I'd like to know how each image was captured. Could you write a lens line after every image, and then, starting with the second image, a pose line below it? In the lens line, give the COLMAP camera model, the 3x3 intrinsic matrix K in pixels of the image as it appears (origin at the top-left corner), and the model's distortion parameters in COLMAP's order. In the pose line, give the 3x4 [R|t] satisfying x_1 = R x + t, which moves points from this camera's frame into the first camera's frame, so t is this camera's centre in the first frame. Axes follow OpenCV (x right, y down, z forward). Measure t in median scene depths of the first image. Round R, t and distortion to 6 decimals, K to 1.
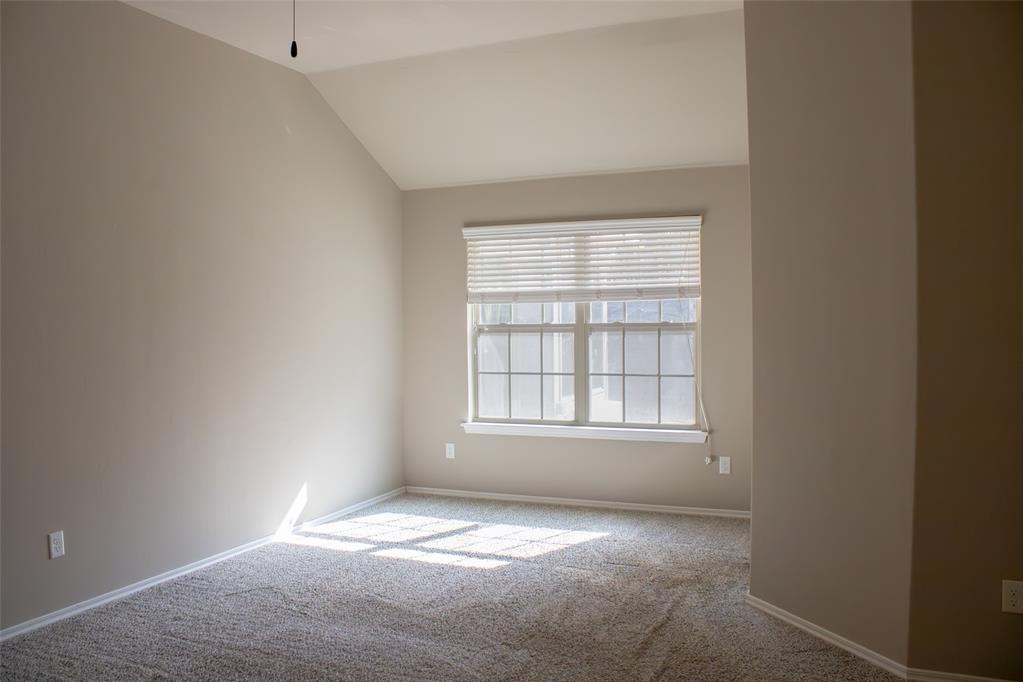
lens RADIAL K [[849.3, 0, 511.5], [0, 849.3, 341.0], [0, 0, 1]] dist [-0.161779, 0.135395]
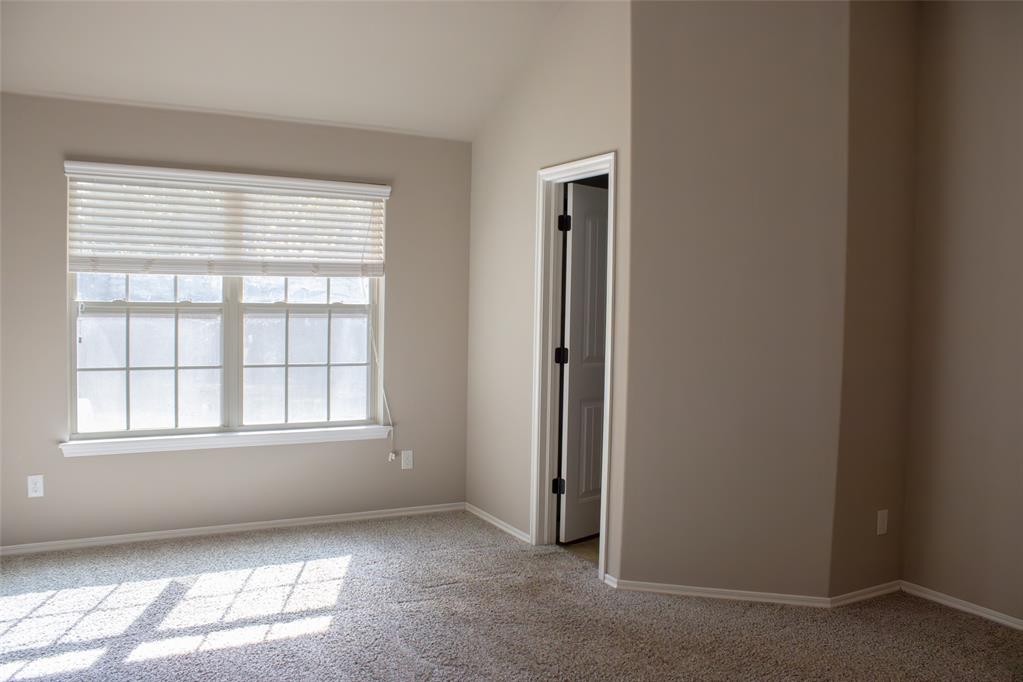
lens RADIAL K [[849.3, 0, 511.5], [0, 849.3, 341.0], [0, 0, 1]] dist [-0.161779, 0.135395]
pose [[0.608596, -0.013444, 0.793366, -0.389063], [-0.002539, 0.999818, 0.018890, -0.000465], [-0.793476, -0.013511, 0.608452, 0.325675]]
